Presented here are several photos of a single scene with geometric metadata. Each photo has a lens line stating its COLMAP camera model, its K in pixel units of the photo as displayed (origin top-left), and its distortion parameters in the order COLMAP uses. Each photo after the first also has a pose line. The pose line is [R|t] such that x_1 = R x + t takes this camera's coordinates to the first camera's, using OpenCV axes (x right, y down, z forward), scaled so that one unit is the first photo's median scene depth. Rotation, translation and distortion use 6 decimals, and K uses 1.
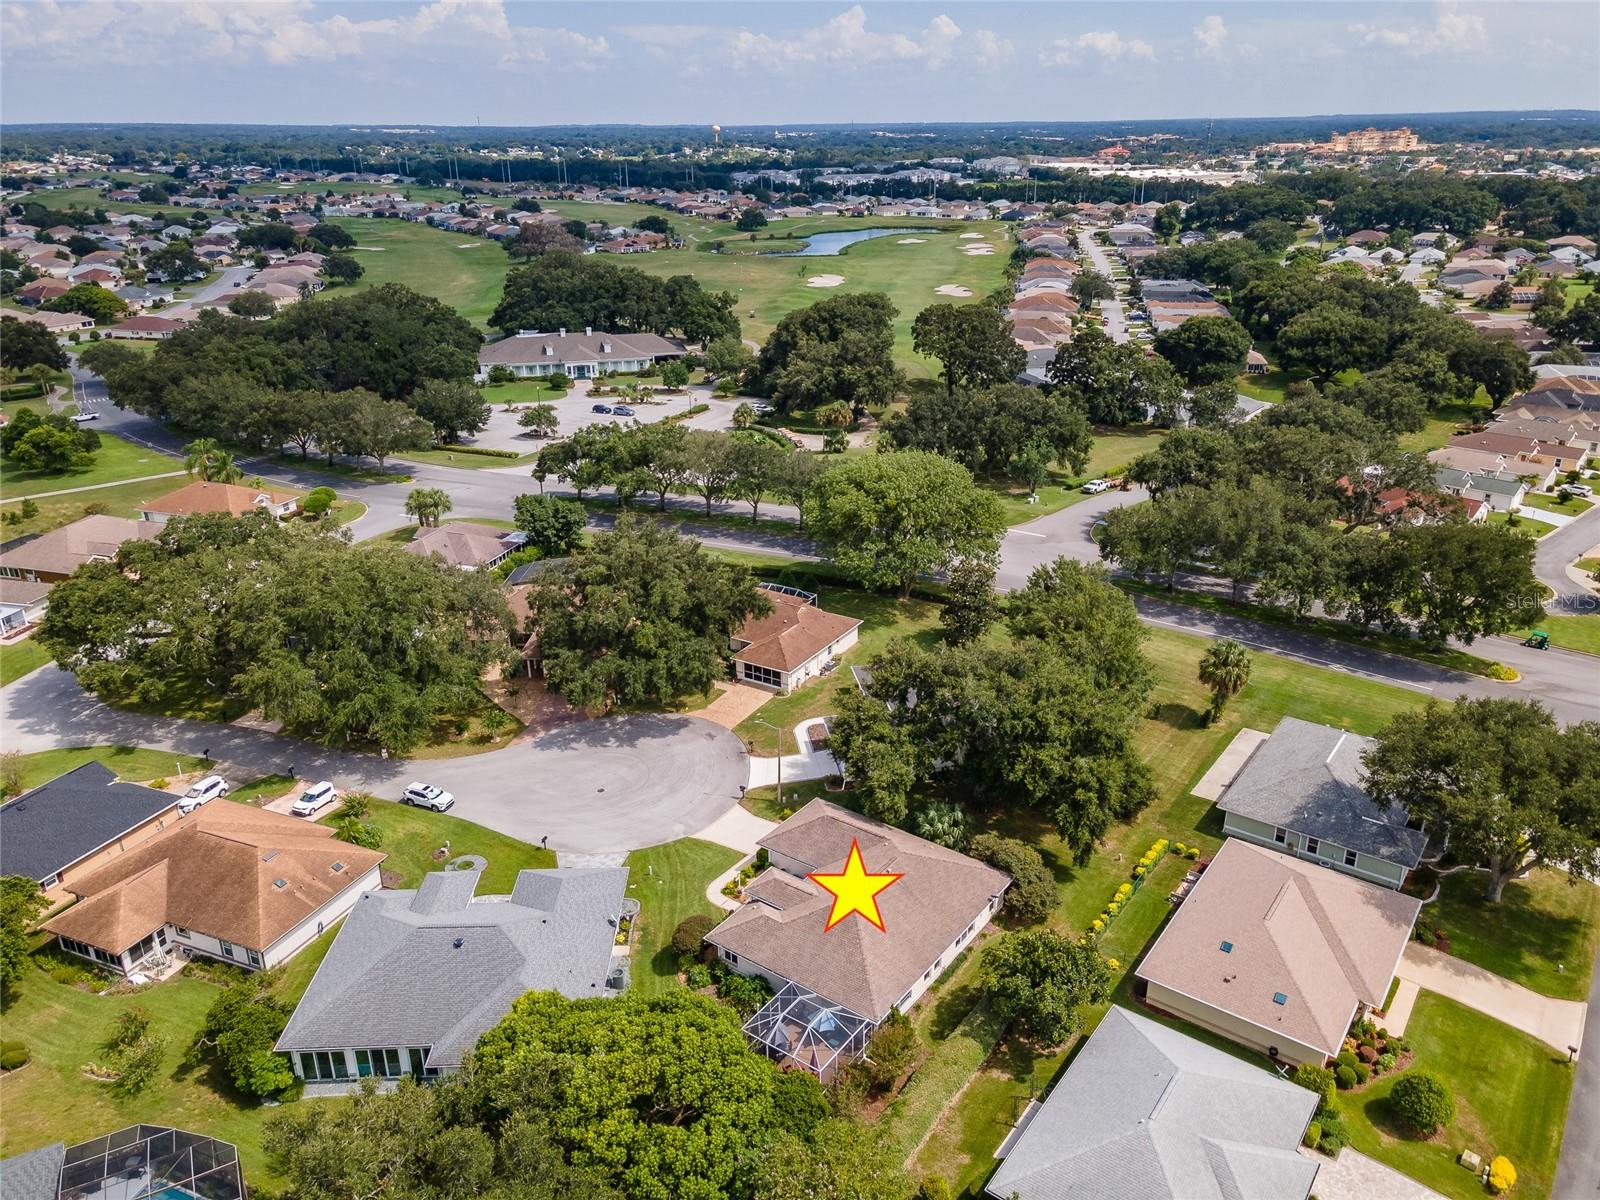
lens RADIAL K [[1172.0, 0, 800.0], [0, 1172.0, 600.0], [0, 0, 1]] dist [0.052043, 0.006143]
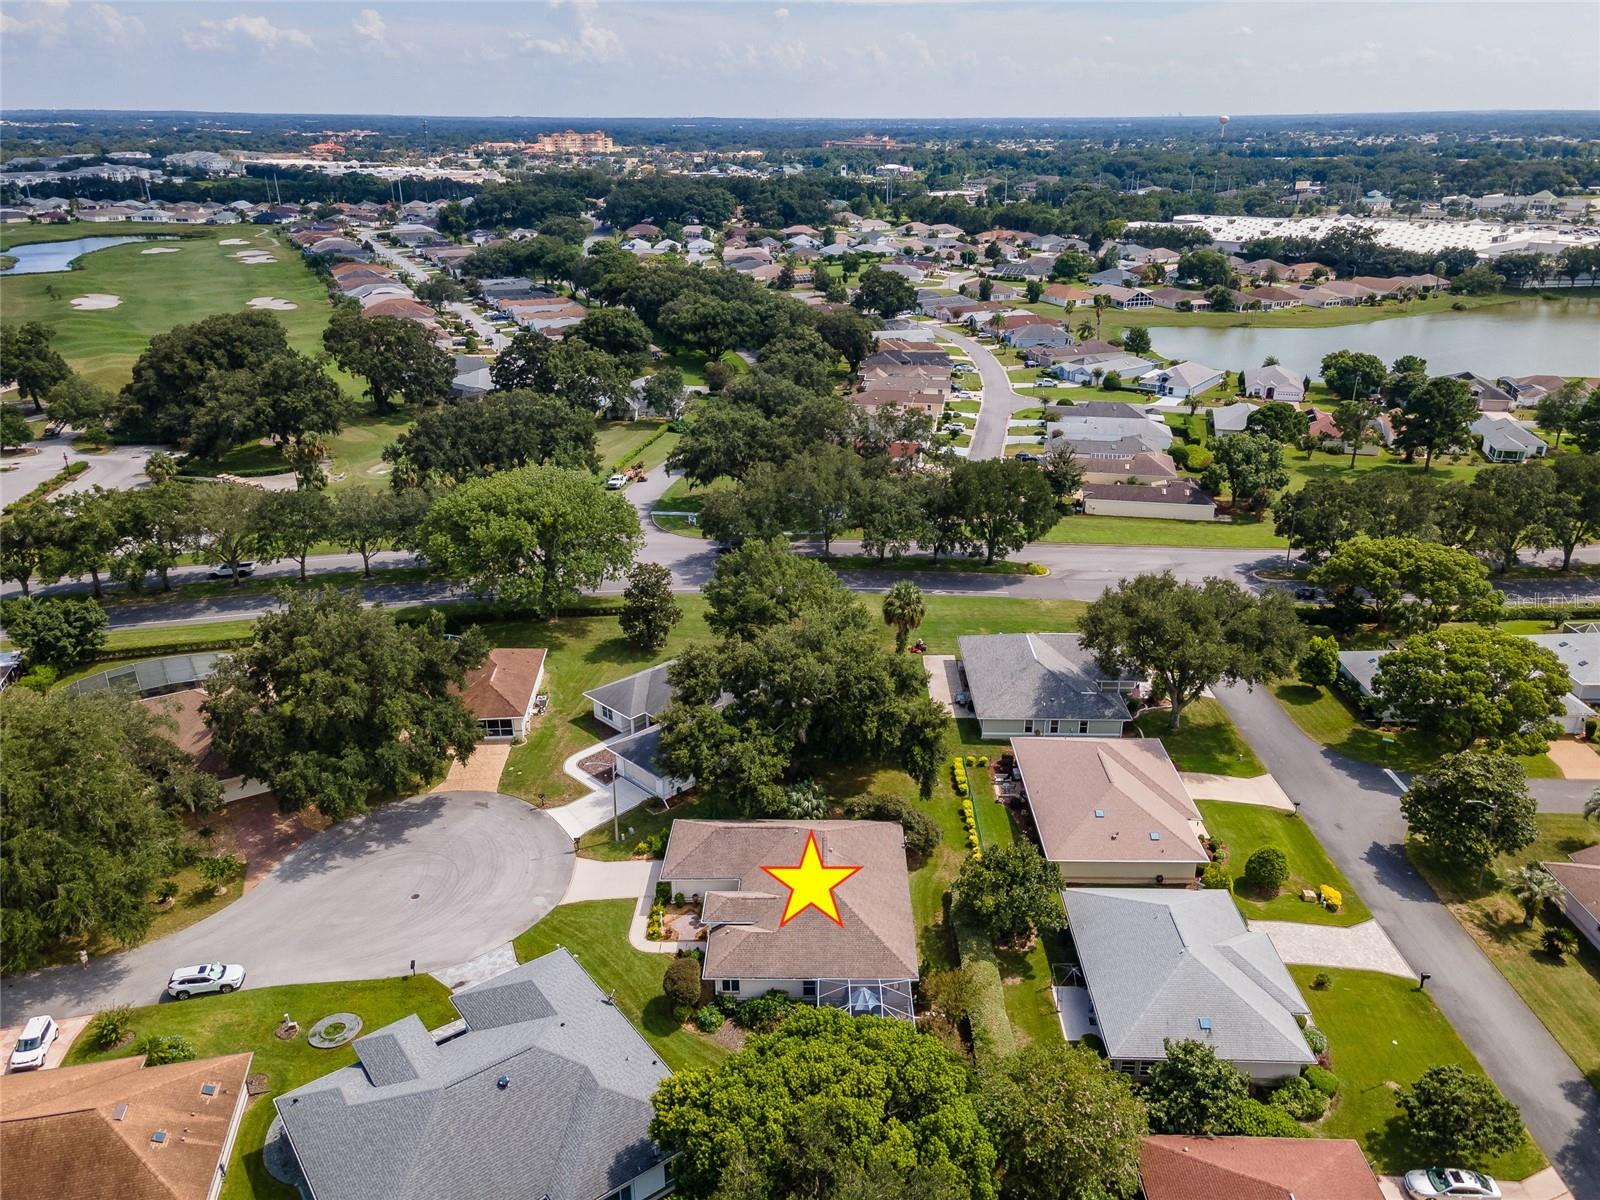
lens RADIAL K [[1215.4, 0, 800.0], [0, 1215.4, 600.0], [0, 0, 1]] dist [0.035354, 0.009218]
pose [[0.809125, -0.209452, 0.549042, -0.182313], [0.213923, 0.975200, 0.056766, -0.019020], [-0.547316, 0.071522, 0.833865, 0.039816]]
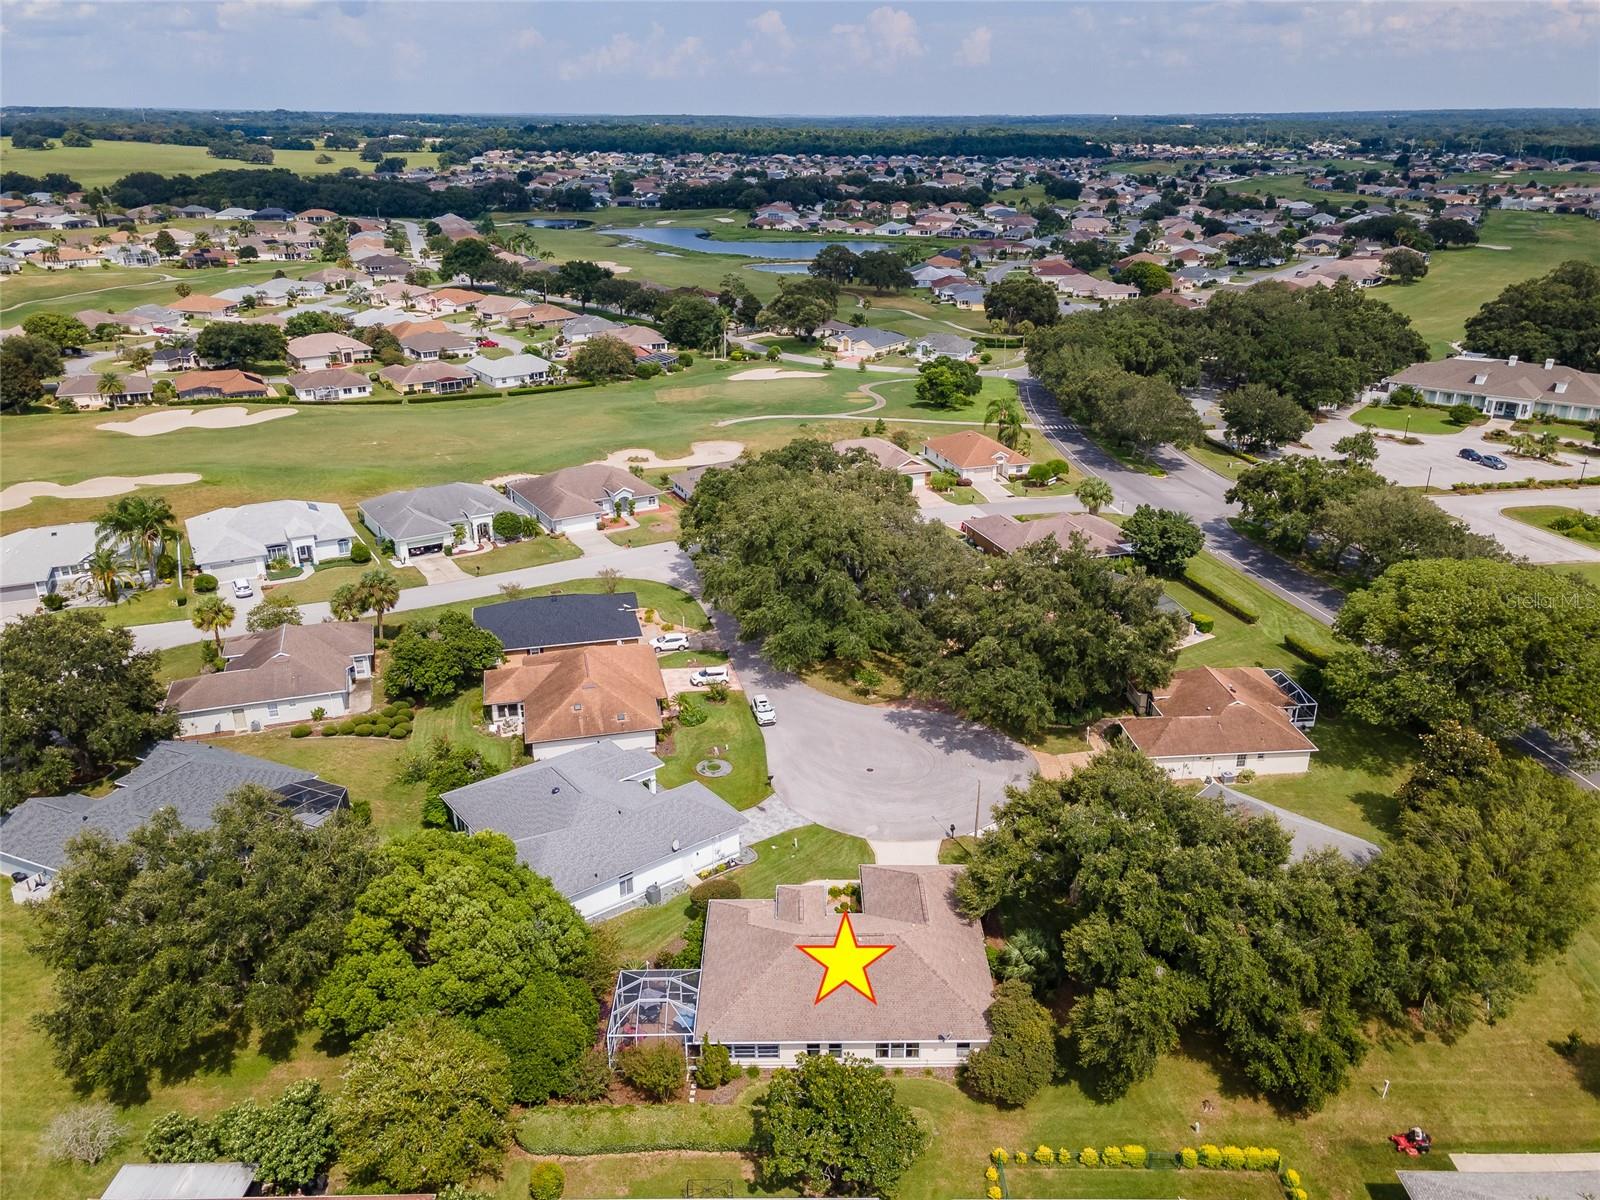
lens RADIAL K [[1215.4, 0, 800.0], [0, 1215.4, 600.0], [0, 0, 1]] dist [0.035354, 0.009218]
pose [[0.595467, 0.305280, -0.743117, 0.250728], [-0.306163, 0.941417, 0.141413, -0.050221], [0.742754, 0.143309, 0.654048, 0.115596]]
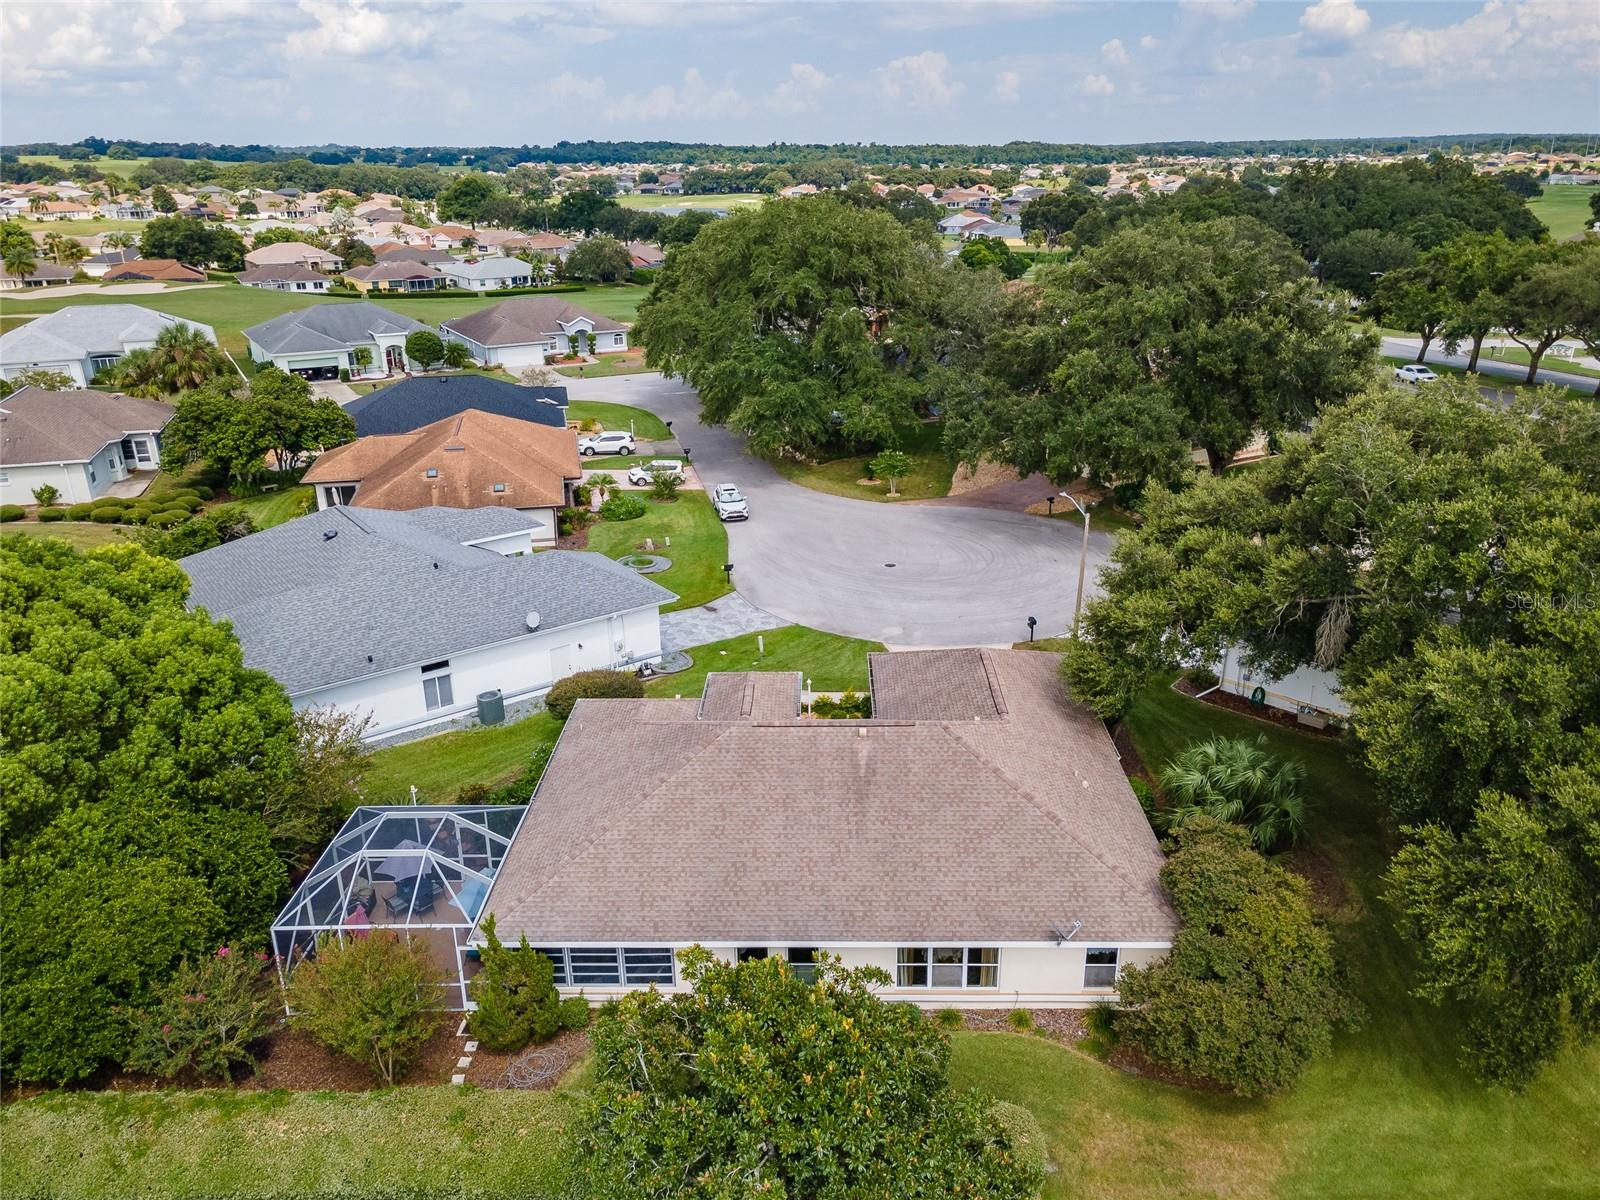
lens RADIAL K [[1152.8, 0, 800.0], [0, 1152.8, 600.0], [0, 0, 1]] dist [0.041529, 0.000672]
pose [[0.575964, 0.289508, -0.764494, 0.134321], [-0.303536, 0.944070, 0.128830, 0.054552], [0.759033, 0.157850, 0.631626, 0.269718]]
